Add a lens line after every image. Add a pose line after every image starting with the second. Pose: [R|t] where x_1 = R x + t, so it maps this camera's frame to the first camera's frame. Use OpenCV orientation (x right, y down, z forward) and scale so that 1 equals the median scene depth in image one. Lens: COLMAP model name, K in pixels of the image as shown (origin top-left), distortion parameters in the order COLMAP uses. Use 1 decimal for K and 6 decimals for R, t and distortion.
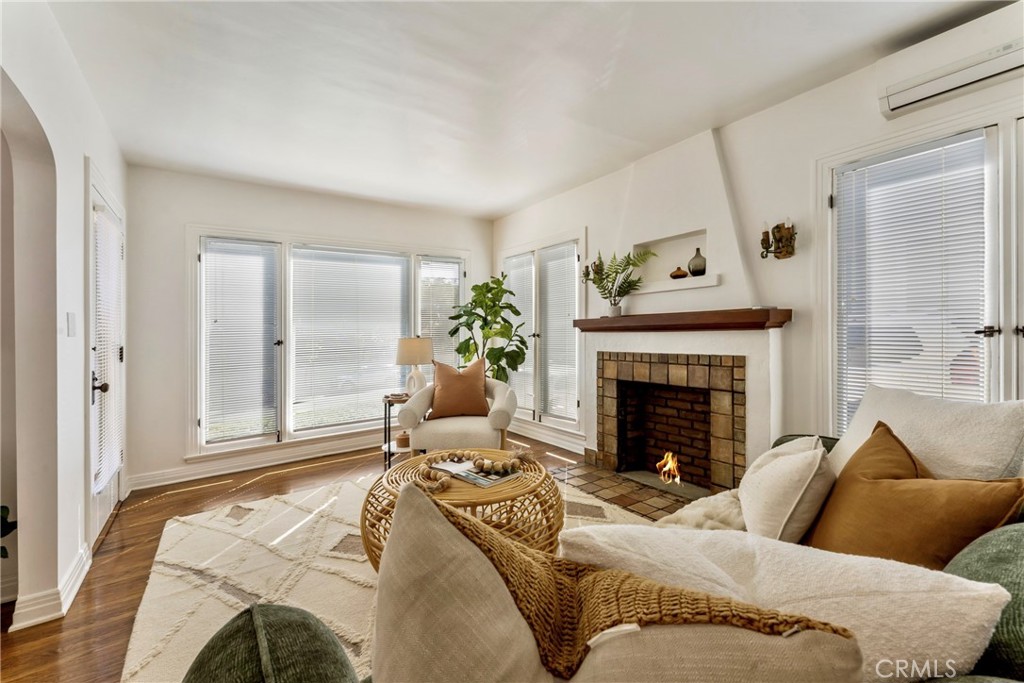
lens RADIAL K [[426.8, 0, 506.9], [0, 426.8, 318.8], [0, 0, 1]] dist [0.002685, -0.000023]
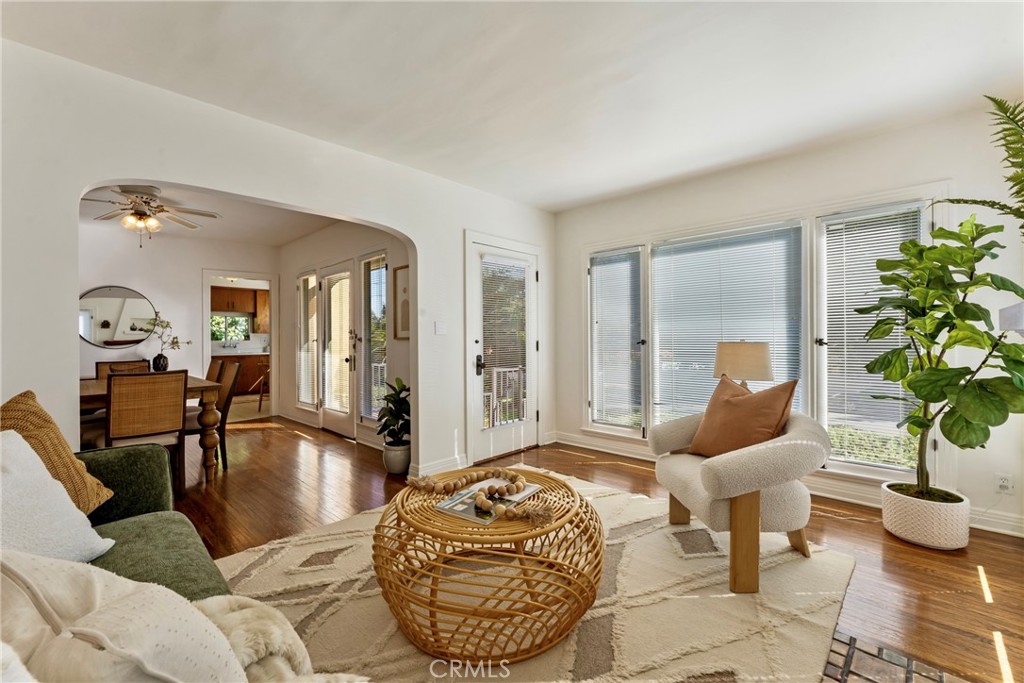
lens RADIAL K [[435.5, 0, 505.4], [0, 435.5, 331.8], [0, 0, 1]] dist [0.000935, -0.000052]
pose [[0.193996, 0.012852, -0.980918, 0.491344], [0.029339, 0.999391, 0.018897, 0.002006], [0.980563, -0.032445, 0.193501, 0.543558]]
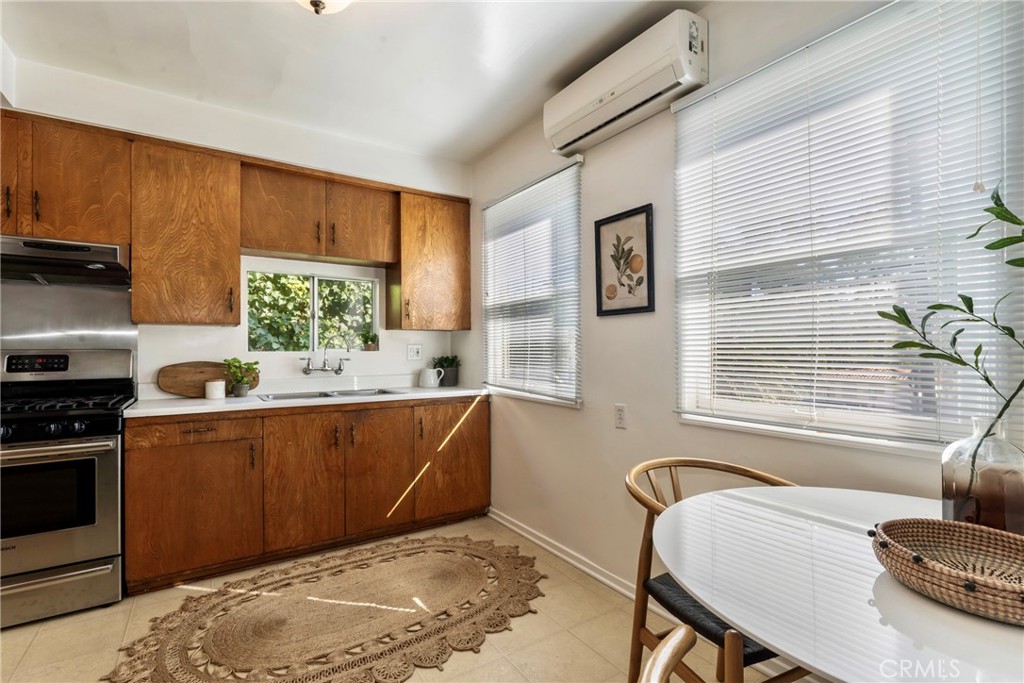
lens RADIAL K [[474.5, 0, 512.4], [0, 474.5, 350.7], [0, 0, 1]] dist [-0.000519, 0.000016]
pose [[-0.017313, 0.032186, -0.999332, -1.667865], [0.029504, 0.999063, 0.031666, 0.040218], [0.999415, -0.028936, -0.018246, -0.261972]]
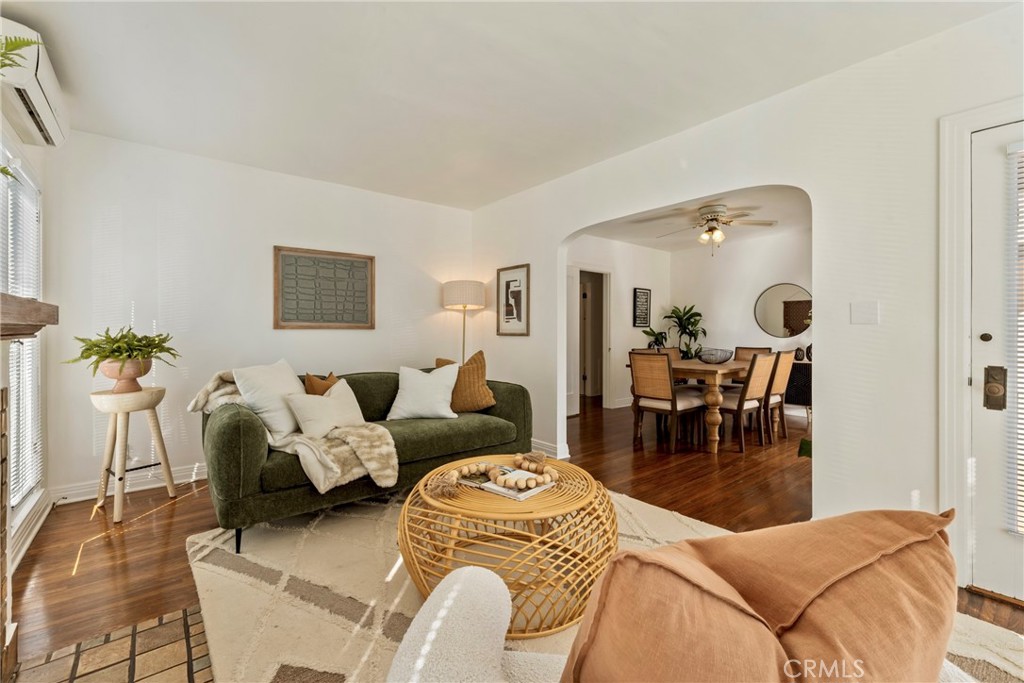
lens RADIAL K [[435.5, 0, 505.4], [0, 435.5, 331.8], [0, 0, 1]] dist [0.000935, -0.000052]
pose [[-0.997090, 0.026682, -0.071416, -0.037450], [0.028405, 0.999327, -0.023225, 0.037141], [0.070748, -0.025186, -0.997176, 1.209693]]
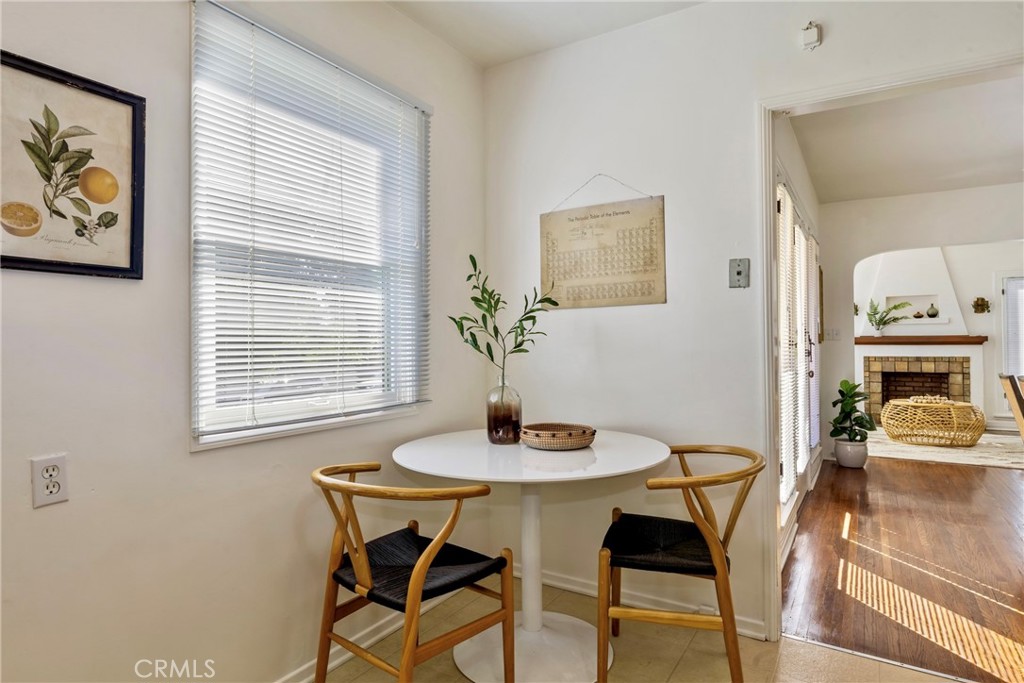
lens RADIAL K [[574.0, 0, 511.8], [0, 574.0, 336.3], [0, 0, 1]] dist [0.001874, -0.000362]
pose [[0.914219, 0.030155, 0.404097, -2.154811], [-0.032207, 0.999480, -0.001718, 0.048795], [-0.403939, -0.011444, 0.914714, -0.578652]]
